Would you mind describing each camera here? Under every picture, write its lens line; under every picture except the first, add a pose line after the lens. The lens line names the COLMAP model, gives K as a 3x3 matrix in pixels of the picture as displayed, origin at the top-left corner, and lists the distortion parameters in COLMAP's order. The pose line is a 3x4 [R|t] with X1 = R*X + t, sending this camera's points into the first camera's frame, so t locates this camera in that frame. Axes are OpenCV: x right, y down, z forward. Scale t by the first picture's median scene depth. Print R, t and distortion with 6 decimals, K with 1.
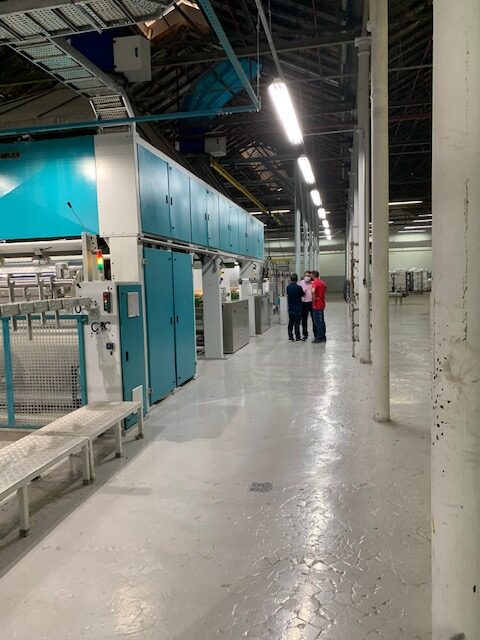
lens RADIAL K [[491.3, 0, 242.6], [0, 491.3, 316.4], [0, 0, 1]] dist [0.027912, -0.039205]
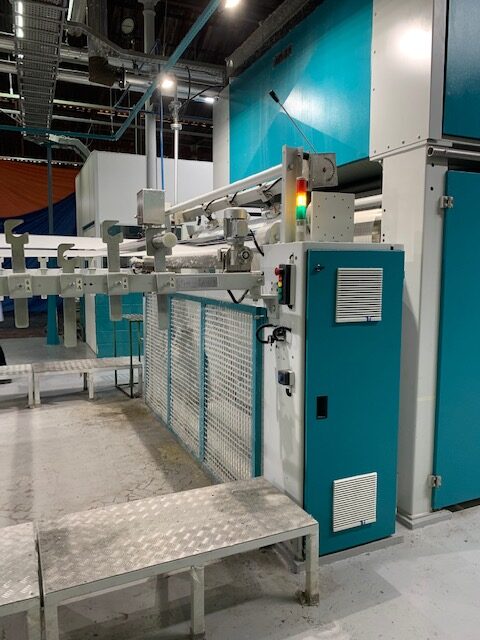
lens RADIAL K [[491.3, 0, 241.5], [0, 491.3, 314.6], [0, 0, 1]] dist [0.027912, -0.039205]
pose [[0.576979, 0.110940, -0.809190, 0.081633], [-0.078476, 0.993679, 0.080278, -0.034351], [0.812980, 0.017183, 0.582038, 0.659789]]
